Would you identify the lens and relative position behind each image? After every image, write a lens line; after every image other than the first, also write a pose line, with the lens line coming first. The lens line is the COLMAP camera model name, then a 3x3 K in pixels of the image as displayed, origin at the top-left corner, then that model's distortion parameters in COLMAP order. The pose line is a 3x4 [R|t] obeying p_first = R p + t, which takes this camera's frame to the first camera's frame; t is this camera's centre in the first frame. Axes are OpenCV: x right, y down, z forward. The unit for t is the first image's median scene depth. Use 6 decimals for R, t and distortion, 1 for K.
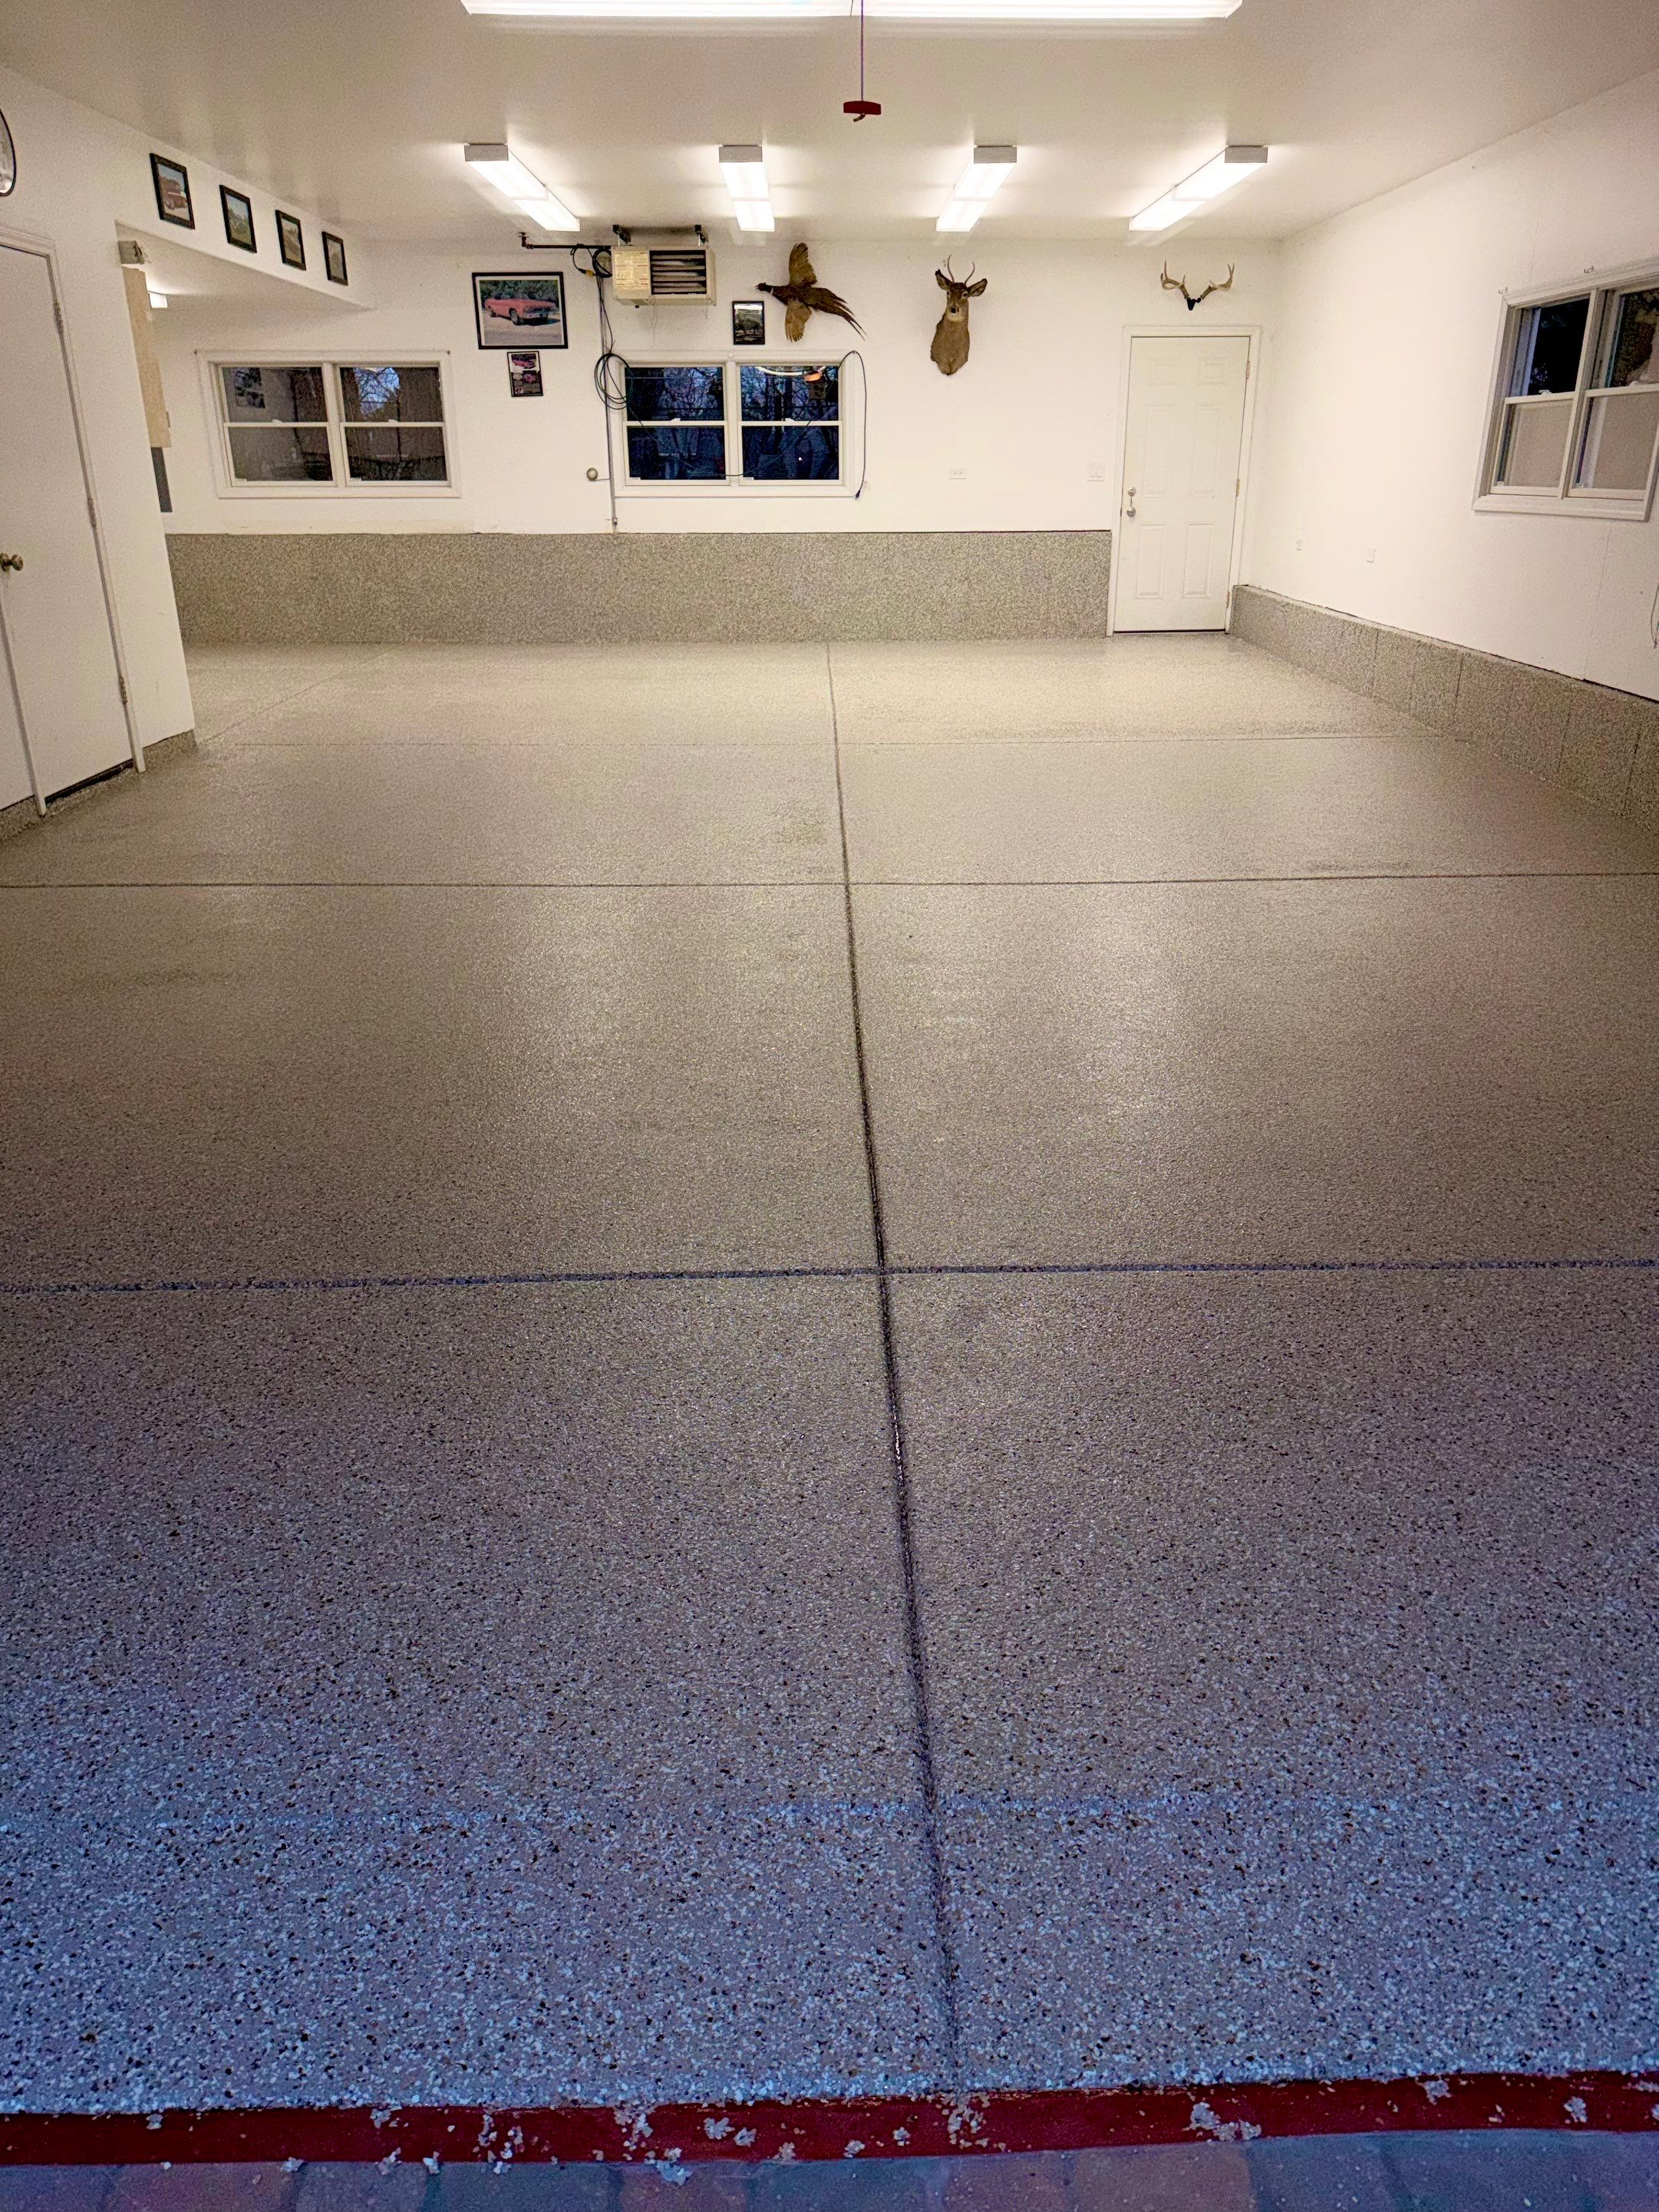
lens RADIAL K [[1548.4, 0, 846.4], [0, 1548.4, 1116.3], [0, 0, 1]] dist [0.052094, -0.064380]
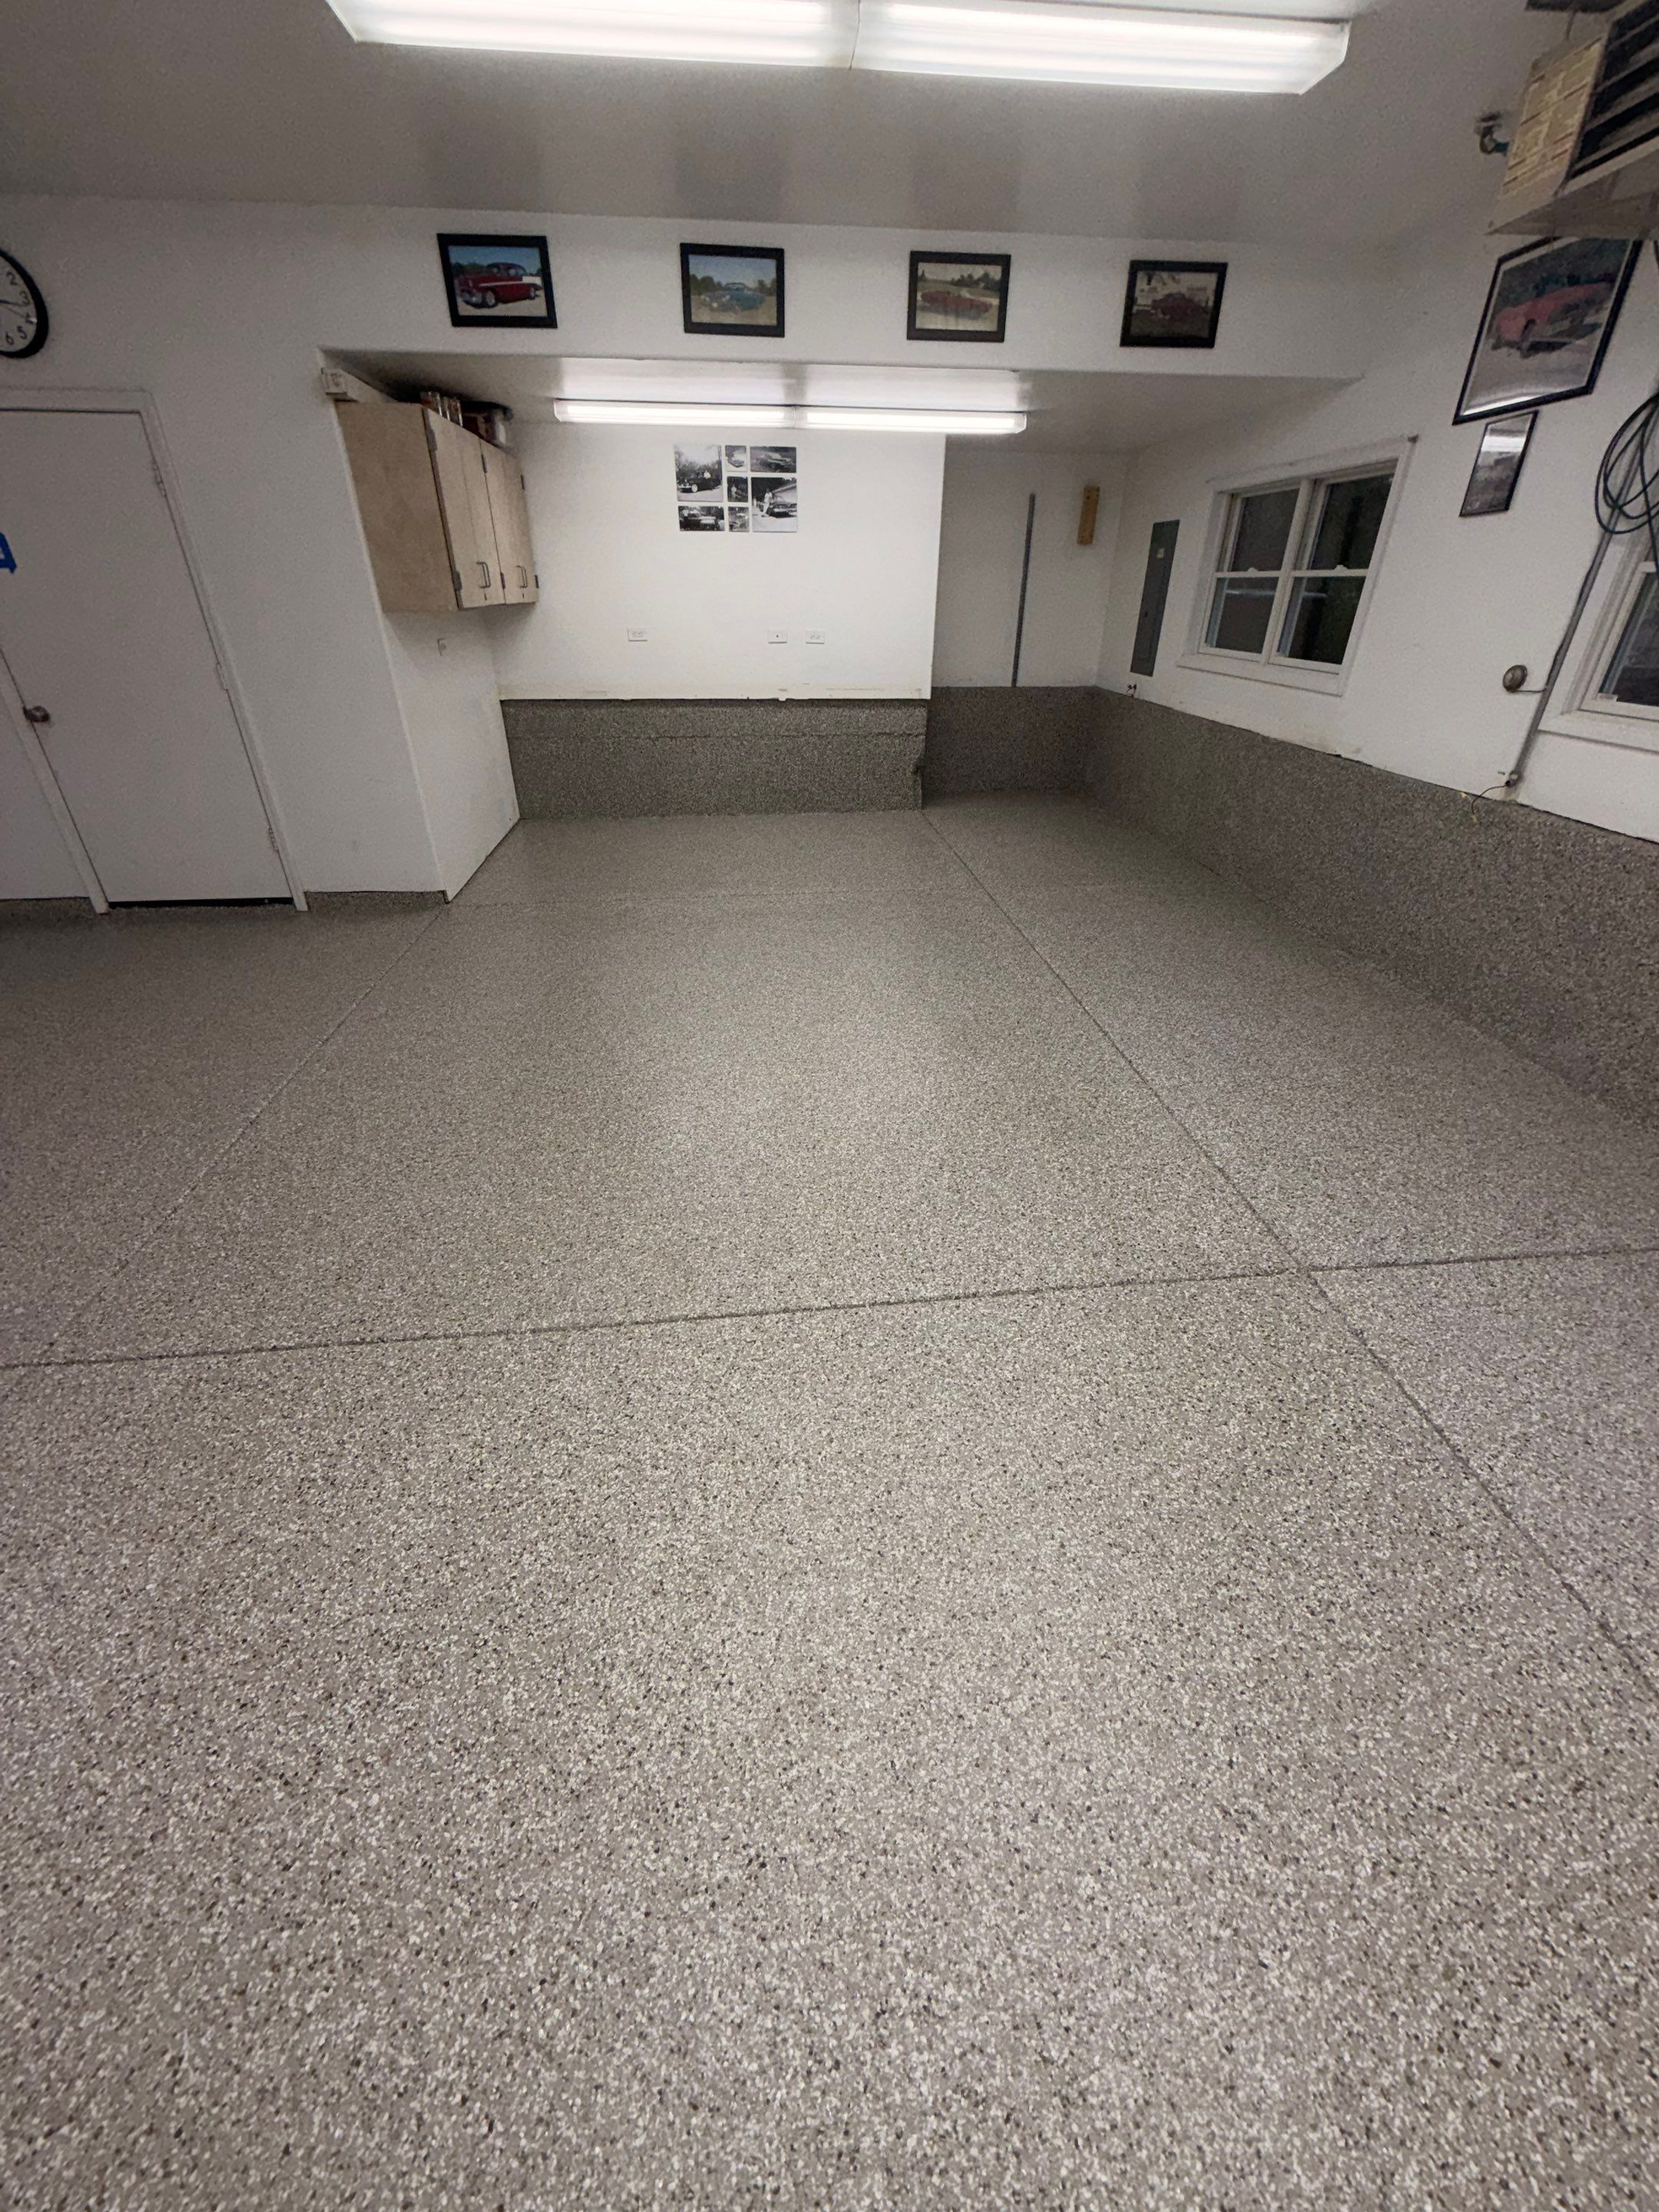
lens RADIAL K [[879.4, 0, 833.7], [0, 879.4, 1100.4], [0, 0, 1]] dist [-0.000302, 0.000298]
pose [[0.075895, 0.508793, -0.857537, 0.131335], [-0.392185, 0.805933, 0.443466, -0.357015], [0.916750, 0.302656, 0.260708, 0.804170]]
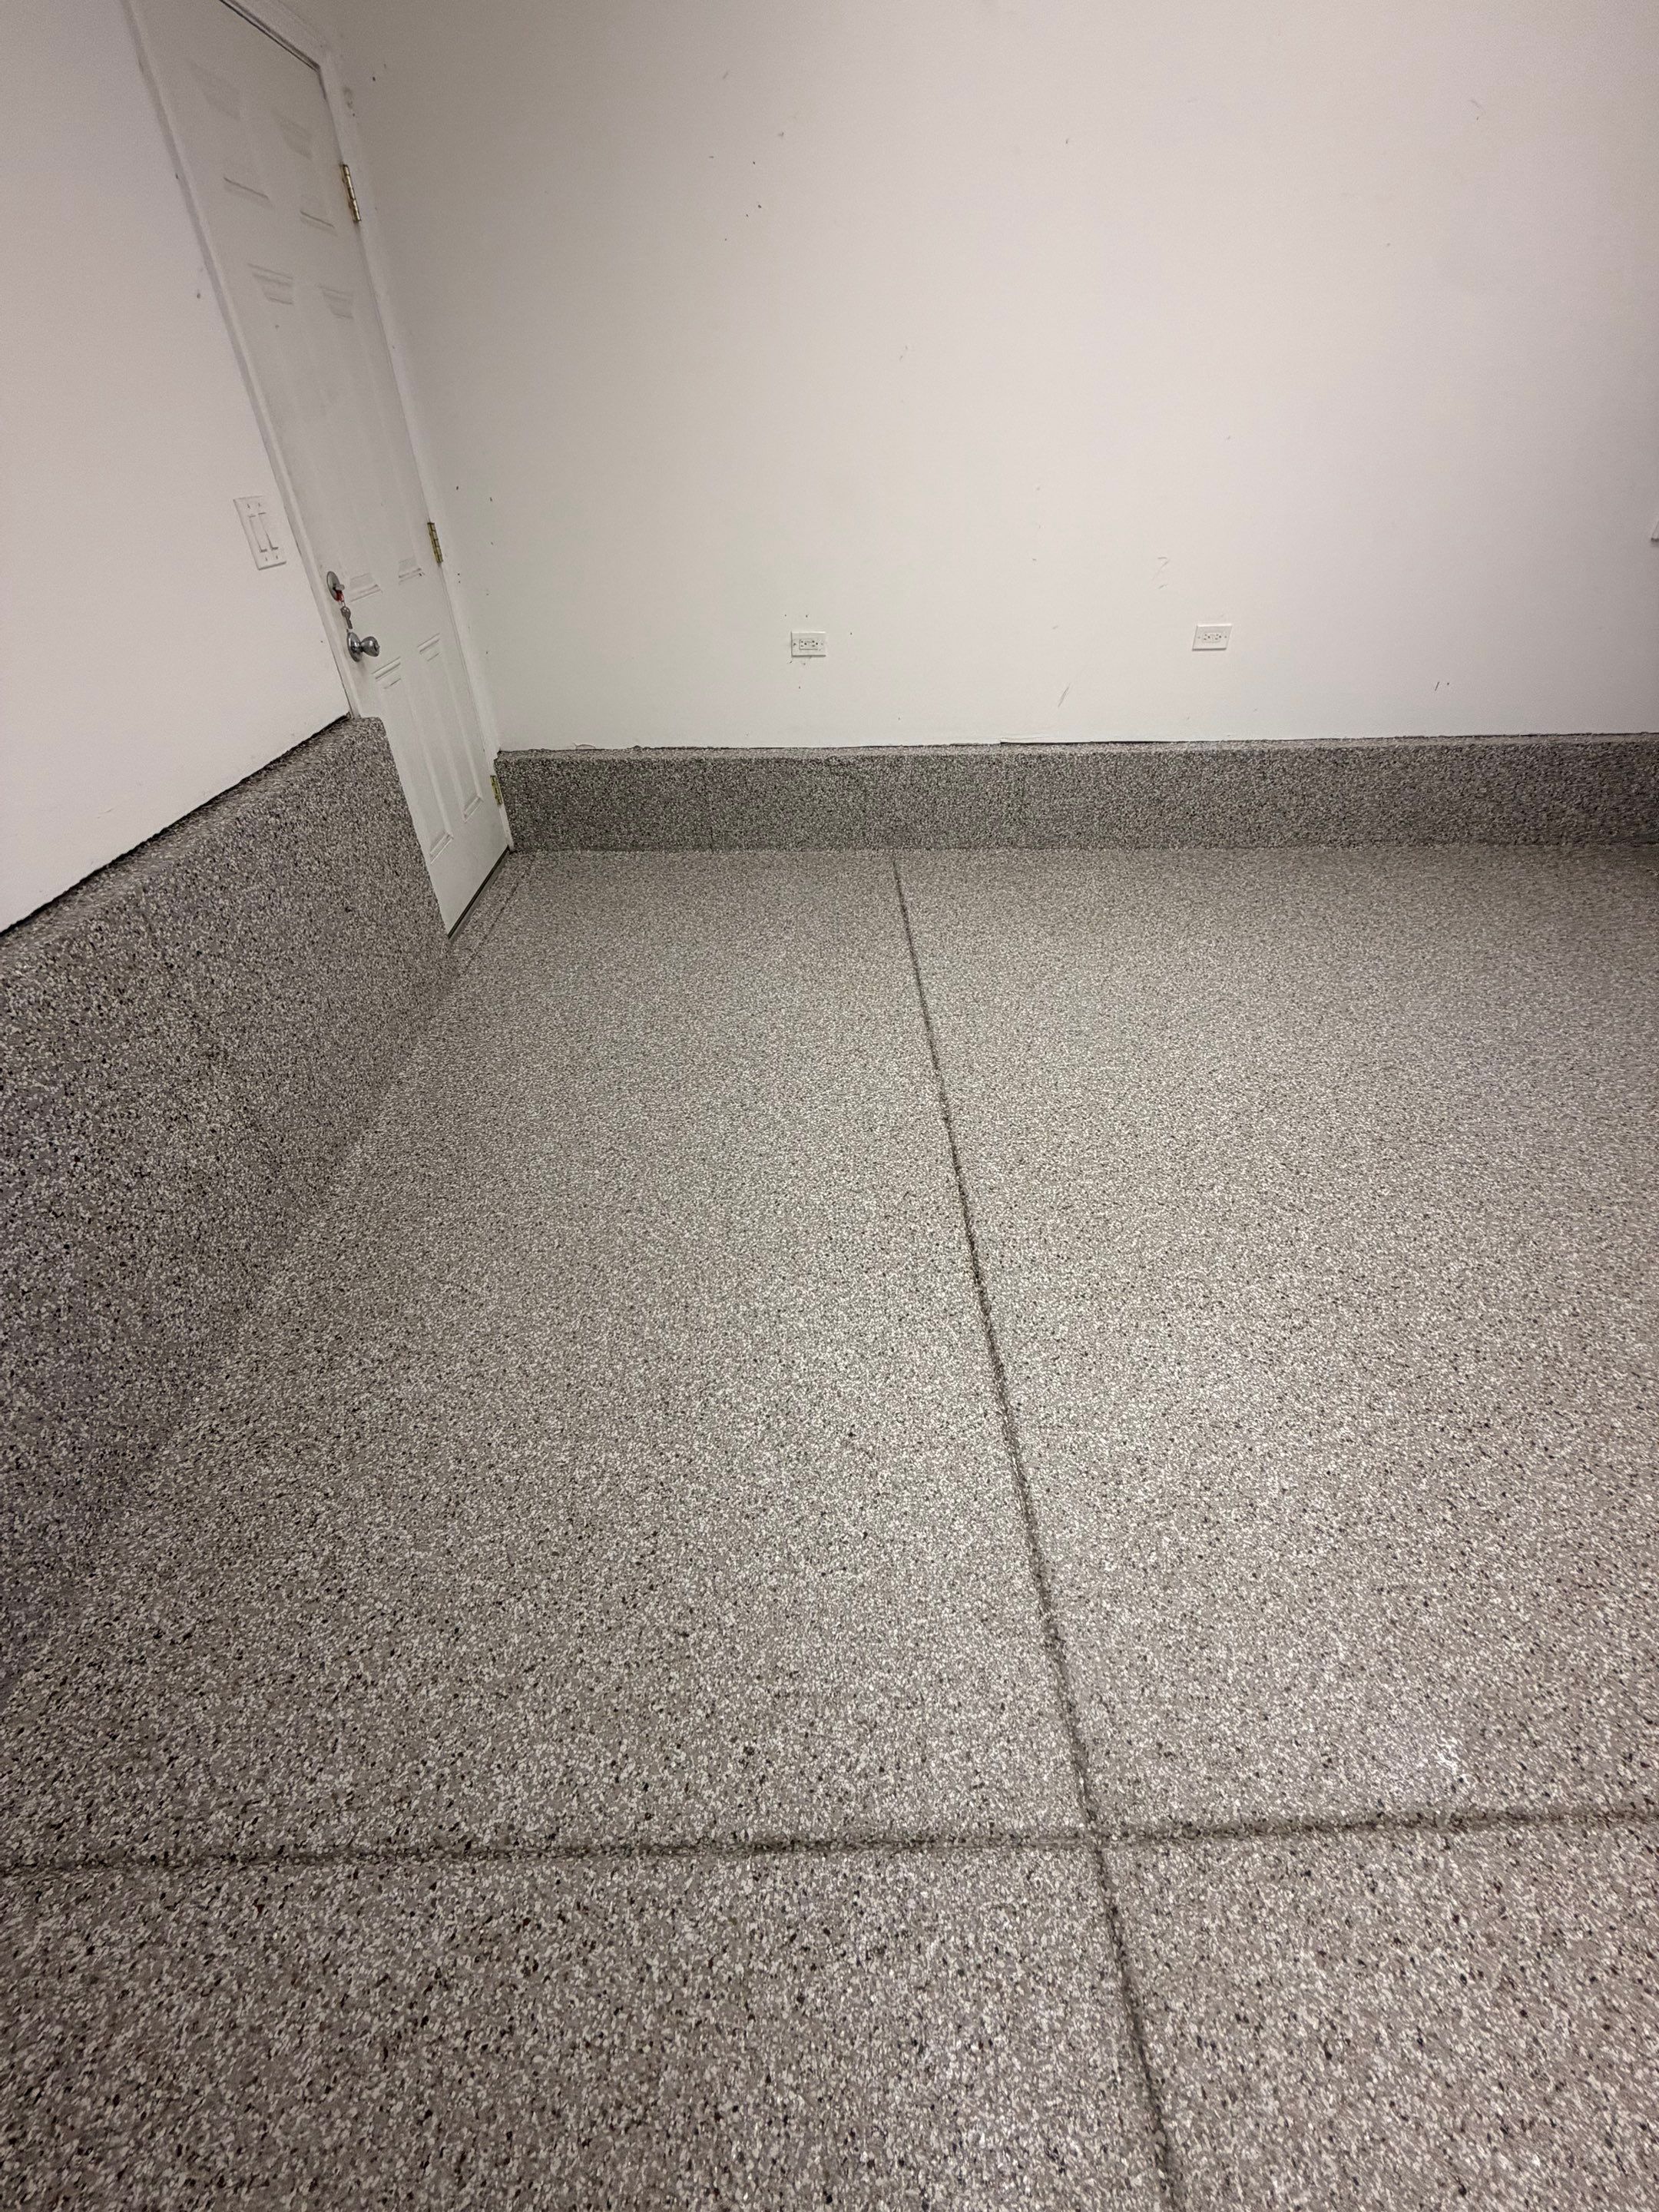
lens RADIAL K [[866.4, 0, 832.4], [0, 866.4, 1112.5], [0, 0, 1]] dist [-0.001989, 0.000517]
pose [[-0.004323, -0.616007, 0.787729, -0.036580], [0.395344, 0.722508, 0.567174, -0.402816], [-0.918523, 0.313875, 0.240411, 0.943209]]
